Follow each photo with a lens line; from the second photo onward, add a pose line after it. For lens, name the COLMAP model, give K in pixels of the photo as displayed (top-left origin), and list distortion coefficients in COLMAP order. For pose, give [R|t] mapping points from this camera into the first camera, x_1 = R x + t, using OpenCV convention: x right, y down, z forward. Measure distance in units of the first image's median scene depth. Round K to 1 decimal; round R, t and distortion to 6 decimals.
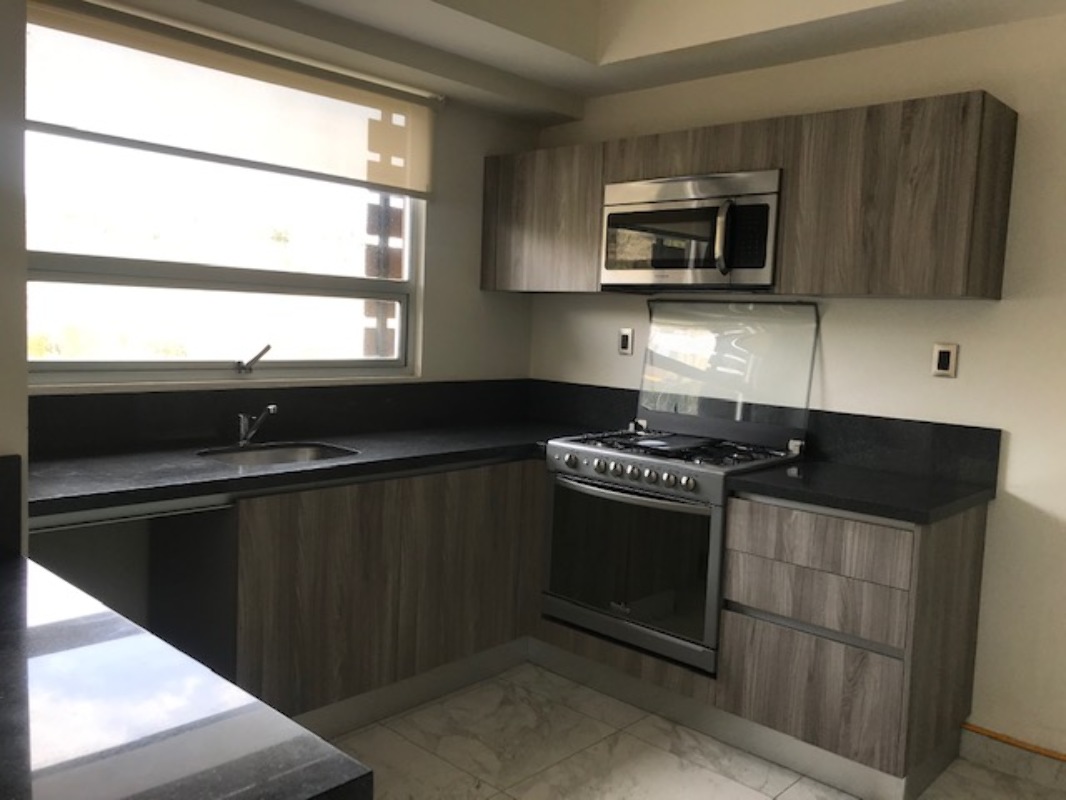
lens RADIAL K [[874.3, 0, 533.0], [0, 874.3, 400.0], [0, 0, 1]] dist [0.011156, 0.005466]
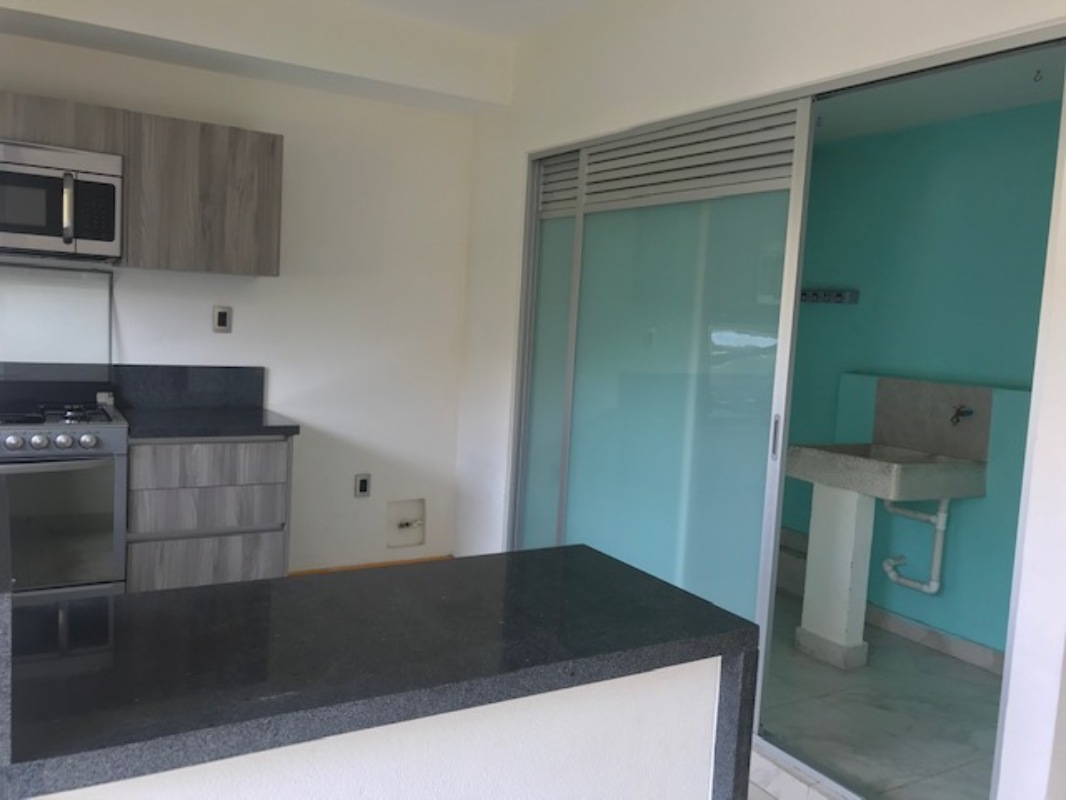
lens RADIAL K [[874.3, 0, 533.0], [0, 874.3, 400.0], [0, 0, 1]] dist [0.011156, 0.005466]
pose [[0.270931, -0.119168, 0.955194, -0.722856], [0.044287, 0.992800, 0.111298, -0.052626], [-0.961580, 0.012148, 0.274257, 0.180622]]
